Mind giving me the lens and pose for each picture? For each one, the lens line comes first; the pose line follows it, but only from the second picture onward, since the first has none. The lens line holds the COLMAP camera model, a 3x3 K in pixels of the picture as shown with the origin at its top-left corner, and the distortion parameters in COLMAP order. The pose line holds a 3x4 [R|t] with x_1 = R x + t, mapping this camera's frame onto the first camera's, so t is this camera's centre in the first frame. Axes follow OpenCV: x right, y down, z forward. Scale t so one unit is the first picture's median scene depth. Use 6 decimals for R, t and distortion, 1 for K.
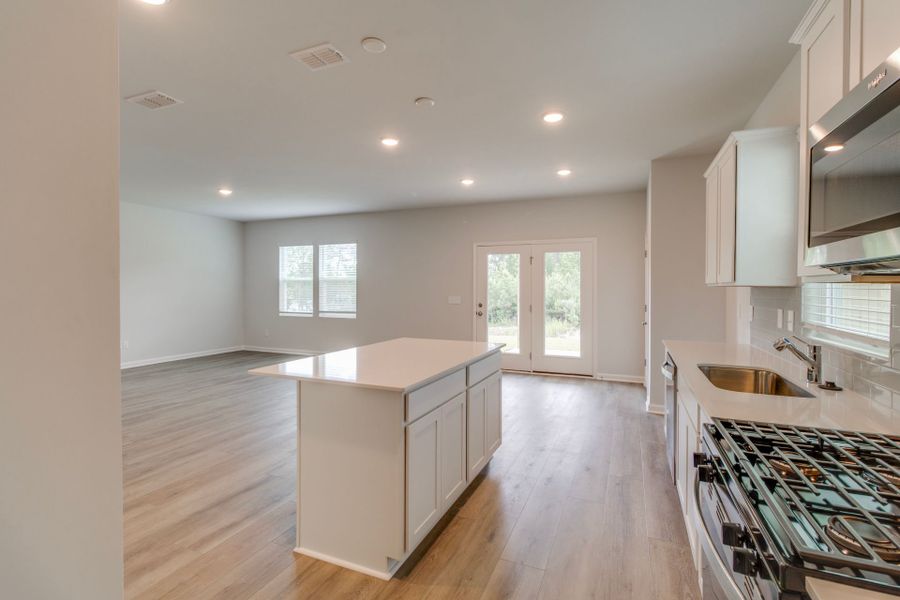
lens RADIAL K [[415.9, 0, 458.3], [0, 415.9, 293.0], [0, 0, 1]] dist [0.000457, 0.000192]
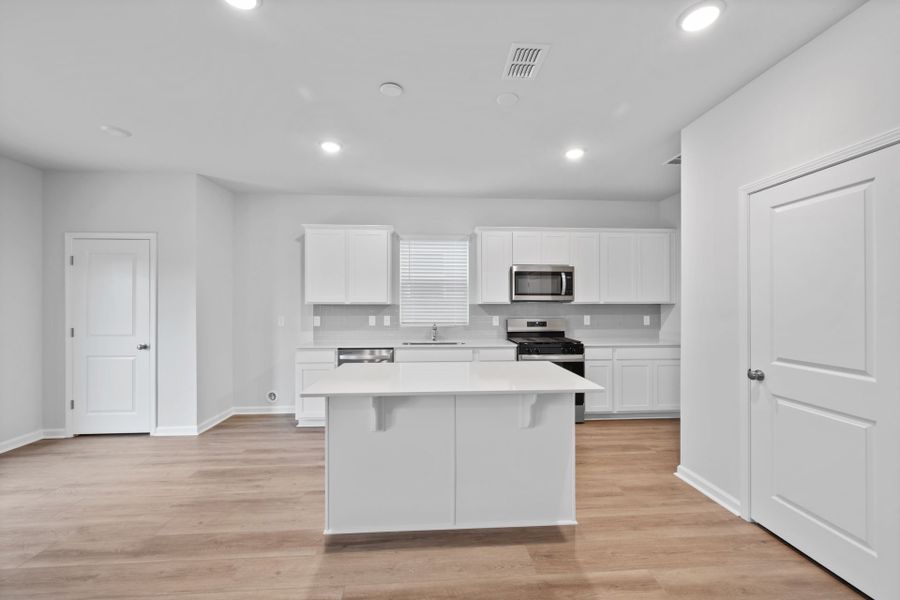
lens RADIAL K [[356.6, 0, 450.4], [0, 356.6, 304.6], [0, 0, 1]] dist [0.000407, 0.000010]
pose [[-0.432338, -0.006185, 0.901690, -0.967331], [0.006191, 0.999933, 0.009827, -0.028693], [-0.901690, 0.009831, -0.432271, 1.468707]]
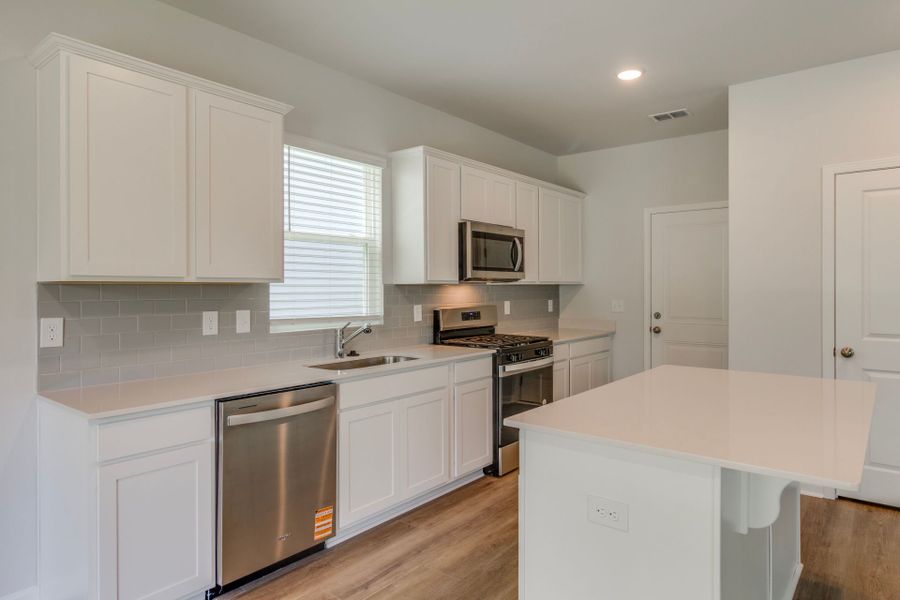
lens RADIAL K [[544.9, 0, 454.8], [0, 544.9, 287.9], [0, 0, 1]] dist [0.001814, 0.000801]
pose [[-0.959170, -0.004176, 0.282800, 0.012823], [-0.001367, 0.999948, 0.010130, -0.017335], [-0.282828, 0.009330, -0.959125, 1.983324]]
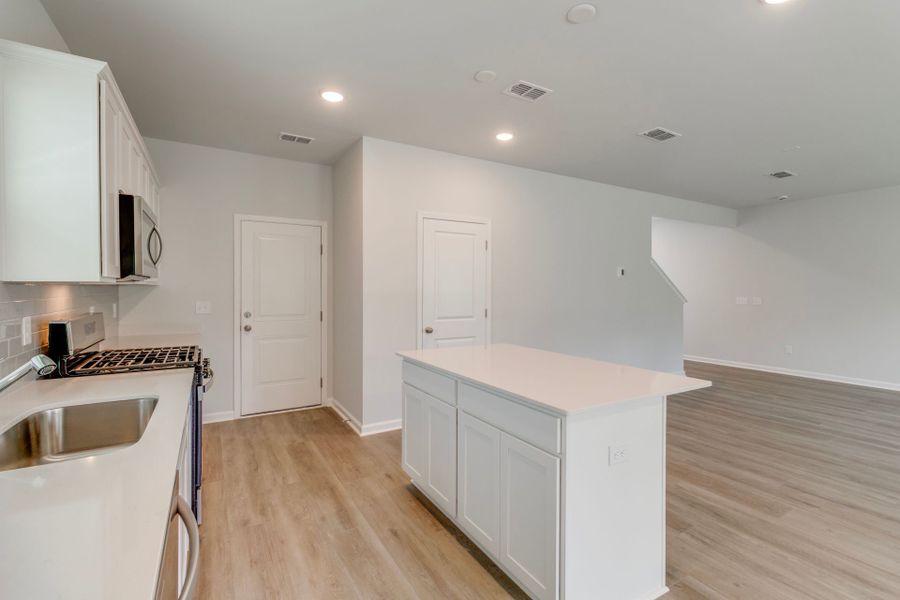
lens RADIAL K [[415.9, 0, 458.3], [0, 415.9, 293.0], [0, 0, 1]] dist [0.000457, 0.000192]
pose [[-0.600111, -0.000507, -0.799917, 0.700976], [-0.012721, 0.999879, 0.008909, -0.008996], [0.799816, 0.015522, -0.600045, 1.514363]]
